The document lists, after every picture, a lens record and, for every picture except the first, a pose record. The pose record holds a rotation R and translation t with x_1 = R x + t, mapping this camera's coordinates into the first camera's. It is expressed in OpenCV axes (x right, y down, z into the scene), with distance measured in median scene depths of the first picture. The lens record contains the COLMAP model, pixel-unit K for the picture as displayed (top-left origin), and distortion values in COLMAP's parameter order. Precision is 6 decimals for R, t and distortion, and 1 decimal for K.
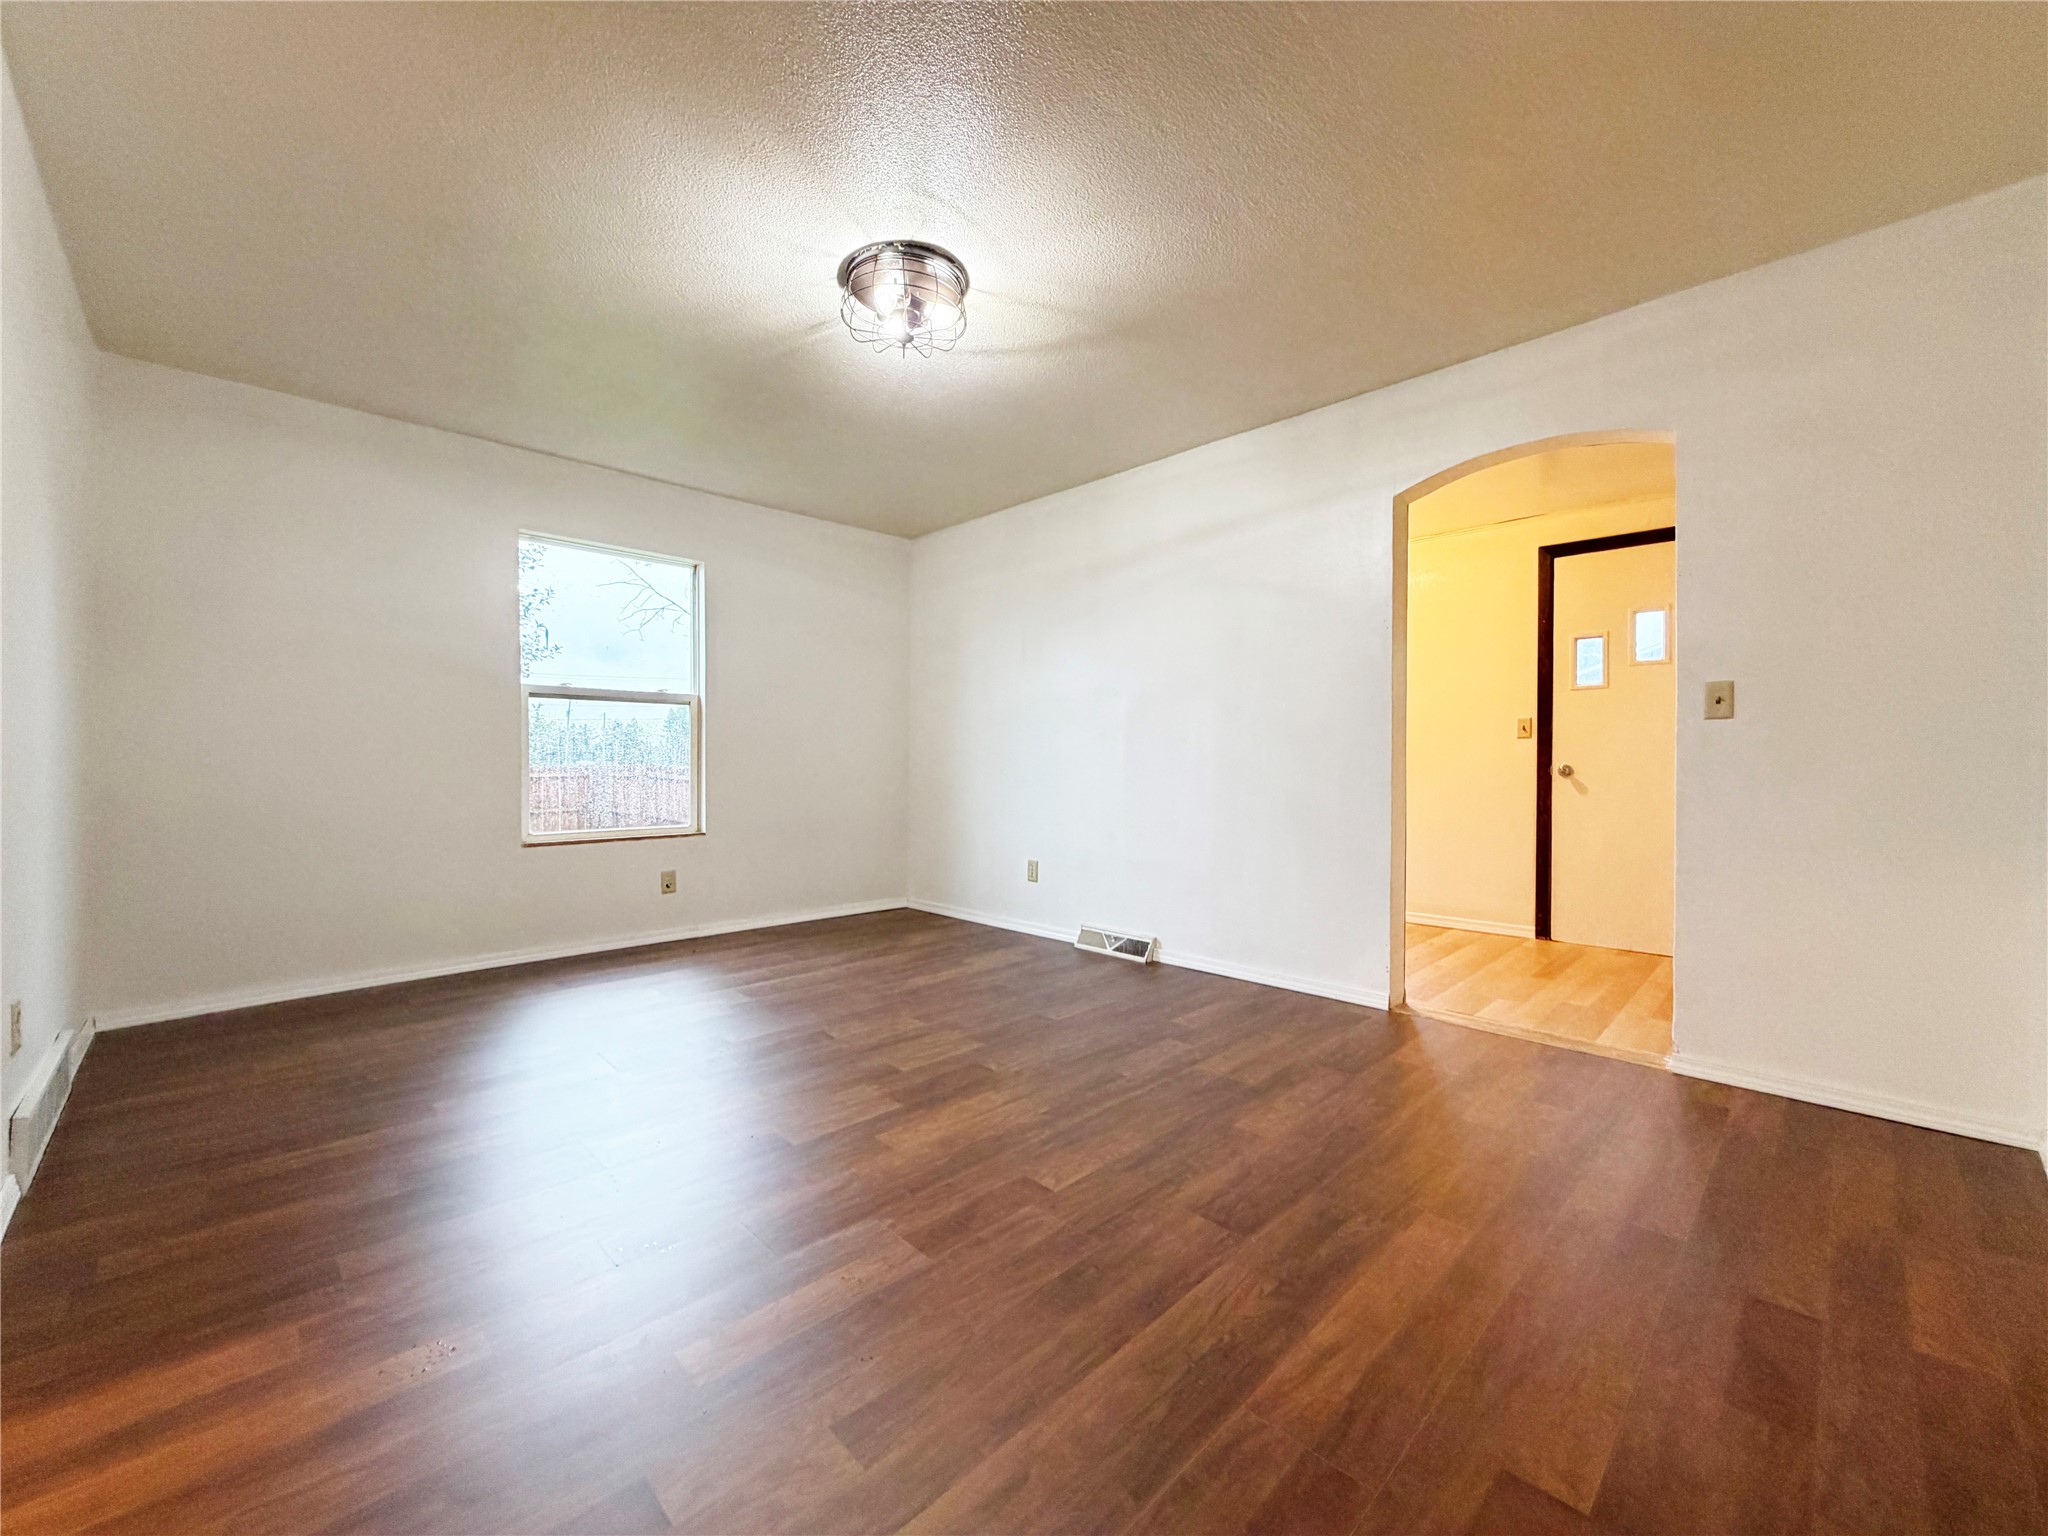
lens RADIAL K [[815.0, 0, 1020.6], [0, 815.0, 768.8], [0, 0, 1]] dist [-0.000231, -0.000144]
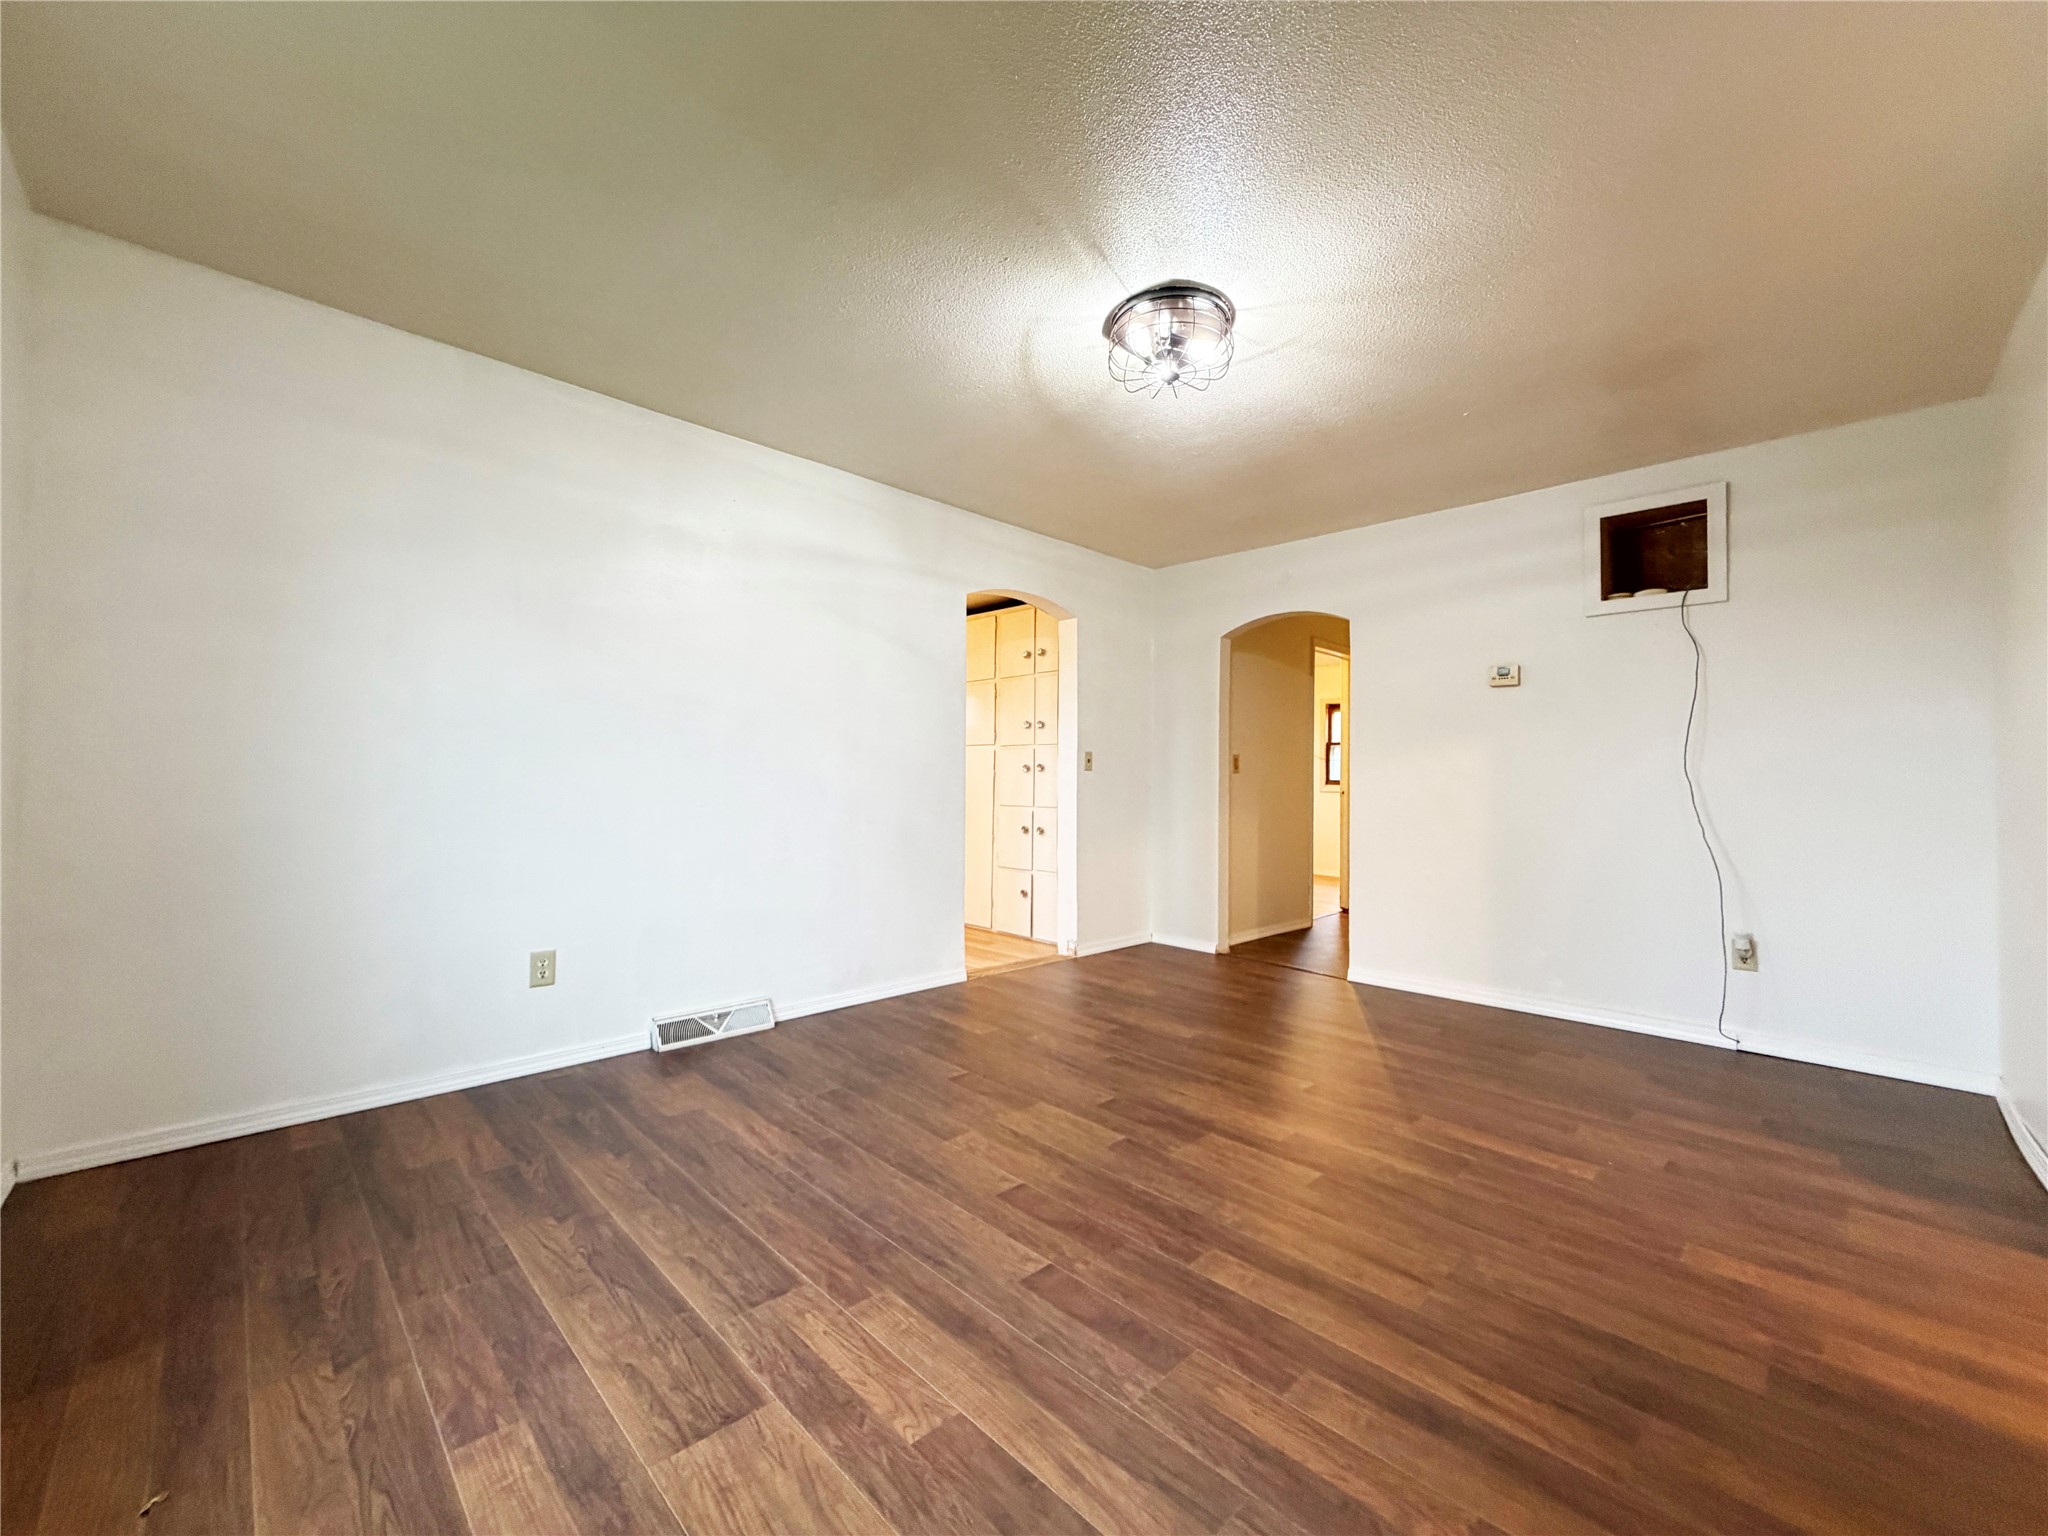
lens RADIAL K [[815.0, 0, 1020.6], [0, 815.0, 768.8], [0, 0, 1]] dist [-0.000231, -0.000144]
pose [[0.000888, 0.014728, 0.999891, -1.057495], [-0.003661, 0.999885, -0.014725, -0.034109], [-0.999993, -0.003648, 0.000942, 1.098946]]
